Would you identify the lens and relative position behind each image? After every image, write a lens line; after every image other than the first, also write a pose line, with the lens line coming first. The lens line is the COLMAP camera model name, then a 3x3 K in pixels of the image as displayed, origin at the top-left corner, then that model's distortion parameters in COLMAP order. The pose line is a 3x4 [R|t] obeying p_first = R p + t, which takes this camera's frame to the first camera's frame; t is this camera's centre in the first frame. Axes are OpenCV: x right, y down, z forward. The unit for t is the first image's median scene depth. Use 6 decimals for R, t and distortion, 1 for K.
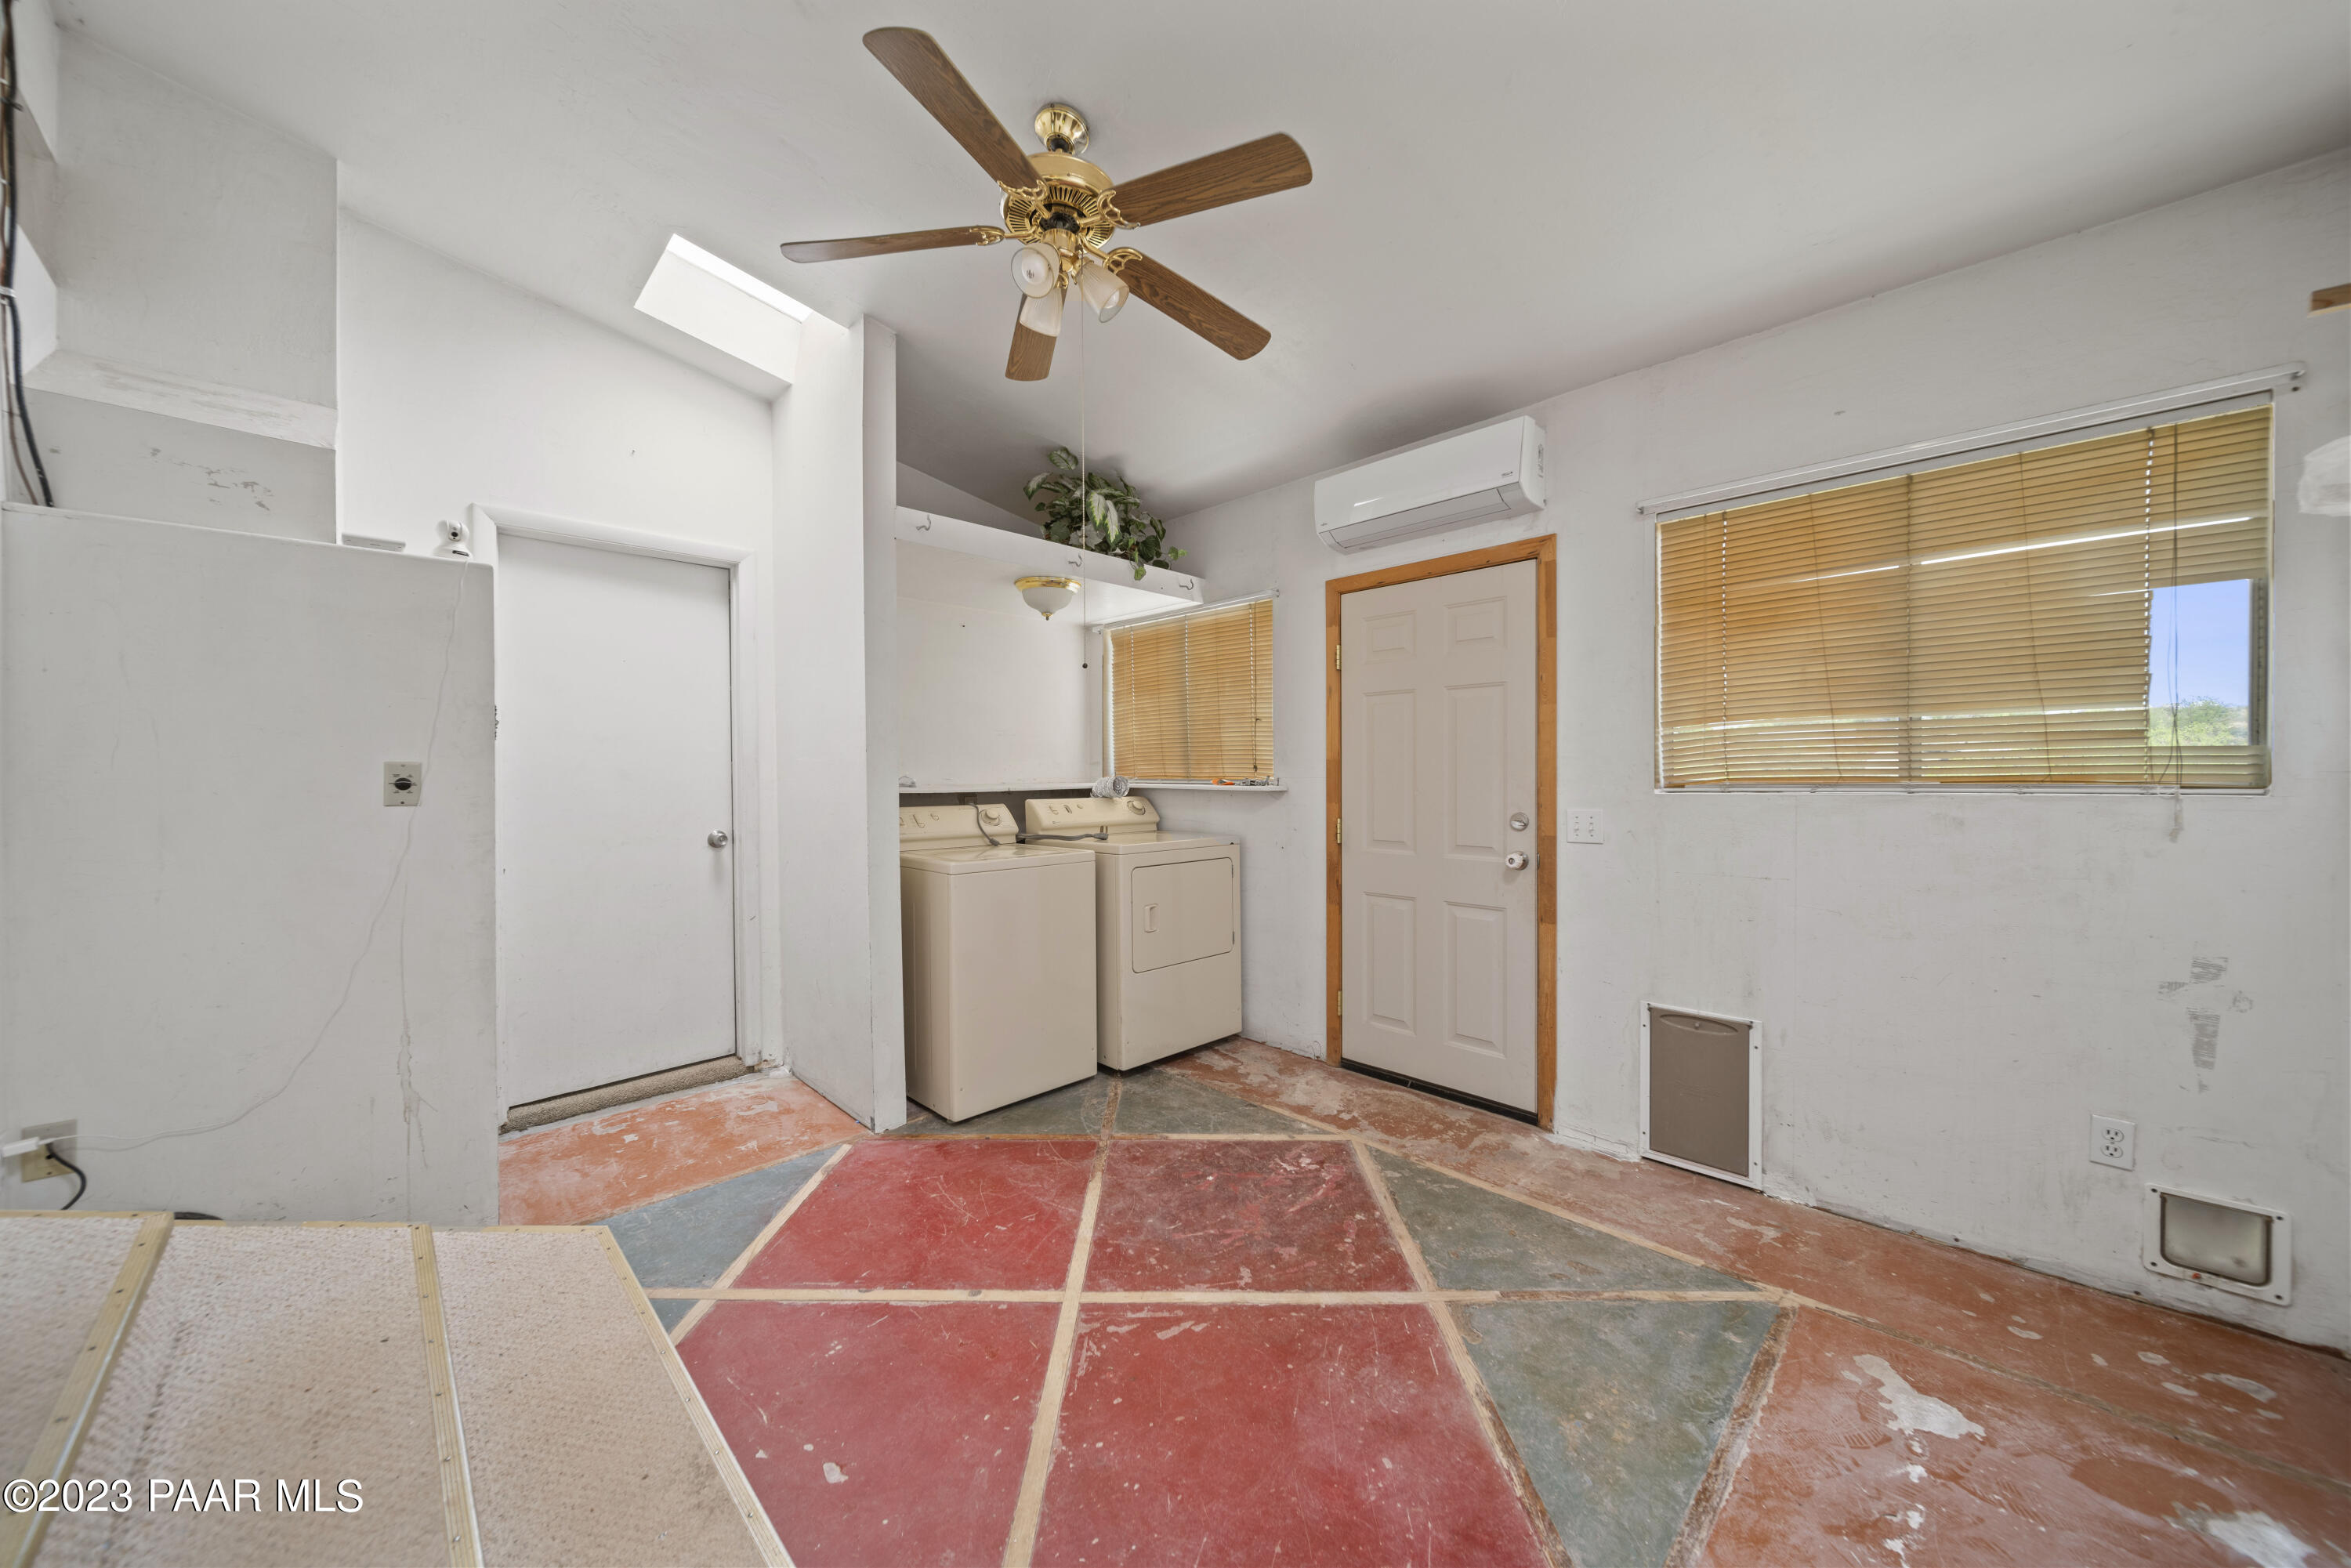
lens RADIAL K [[822.7, 0, 1175.5], [0, 822.7, 784.0], [0, 0, 1]] dist [-0.000642, -0.000043]
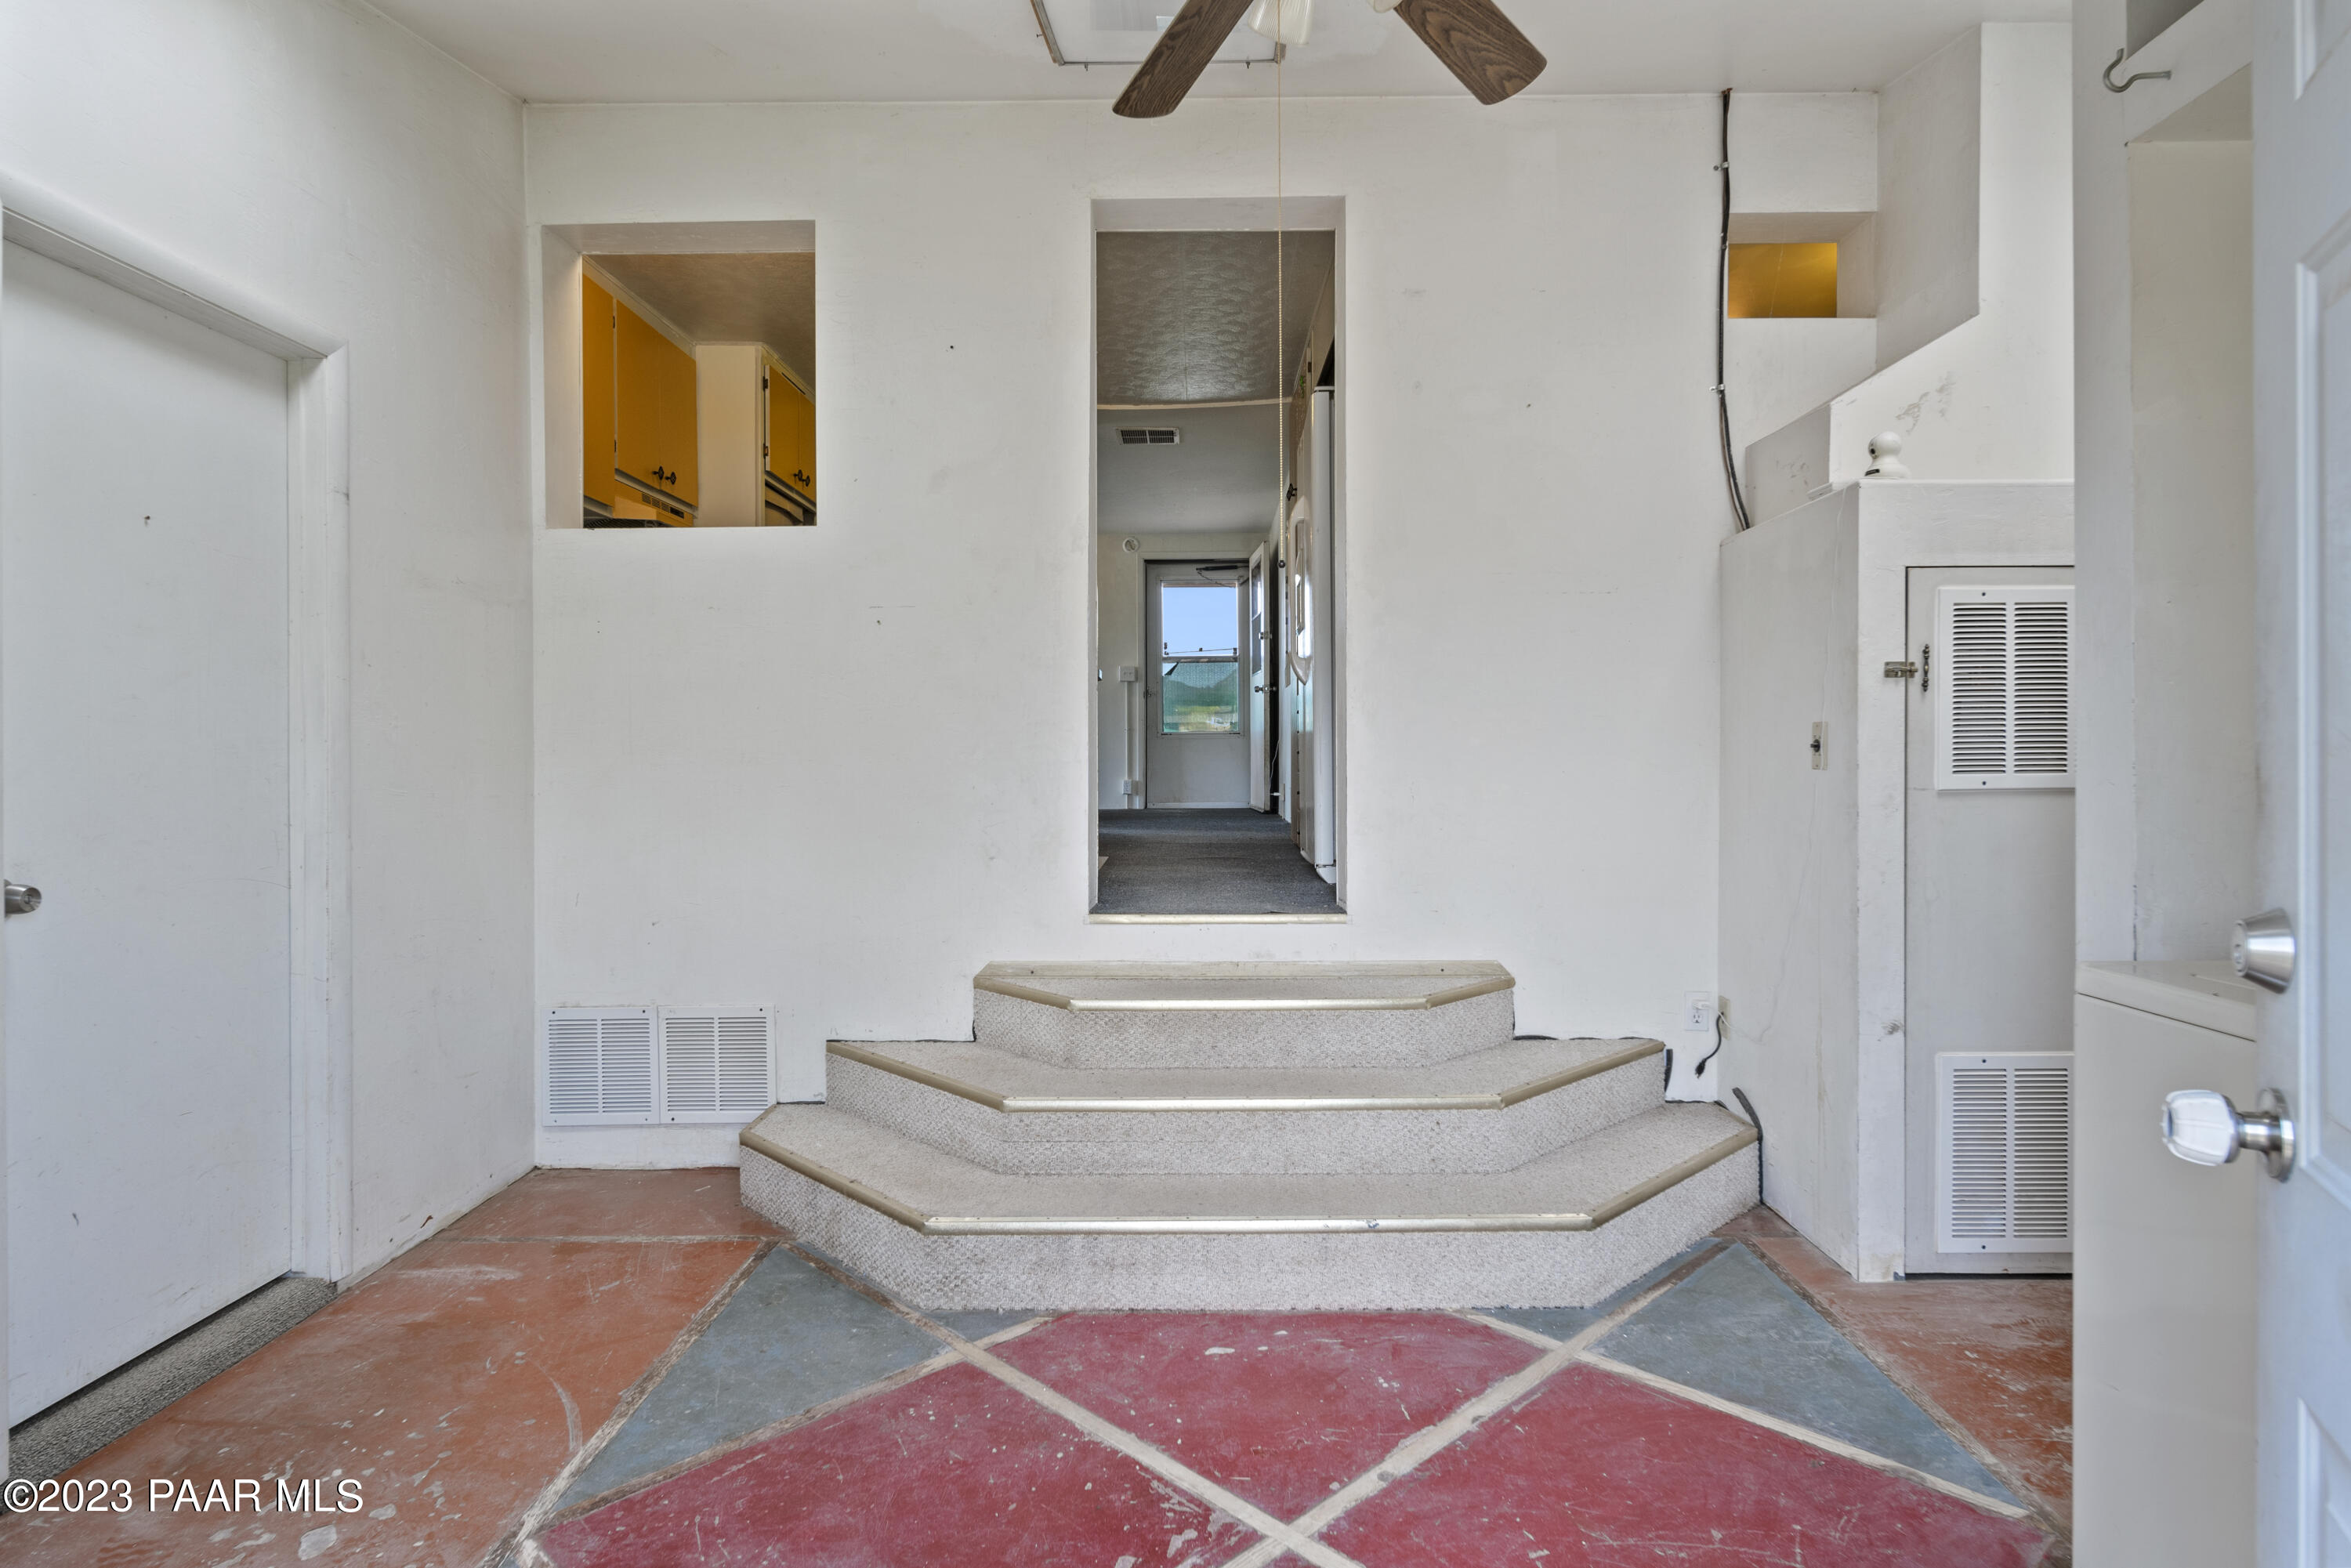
lens RADIAL K [[1253.3, 0, 1179.9], [0, 1253.3, 754.2], [0, 0, 1]] dist [-0.002812, -0.000494]
pose [[-0.708432, 0.012004, -0.705677, 0.641476], [-0.001265, 0.999832, 0.018277, -0.015514], [0.705778, 0.013841, -0.708298, 1.666645]]
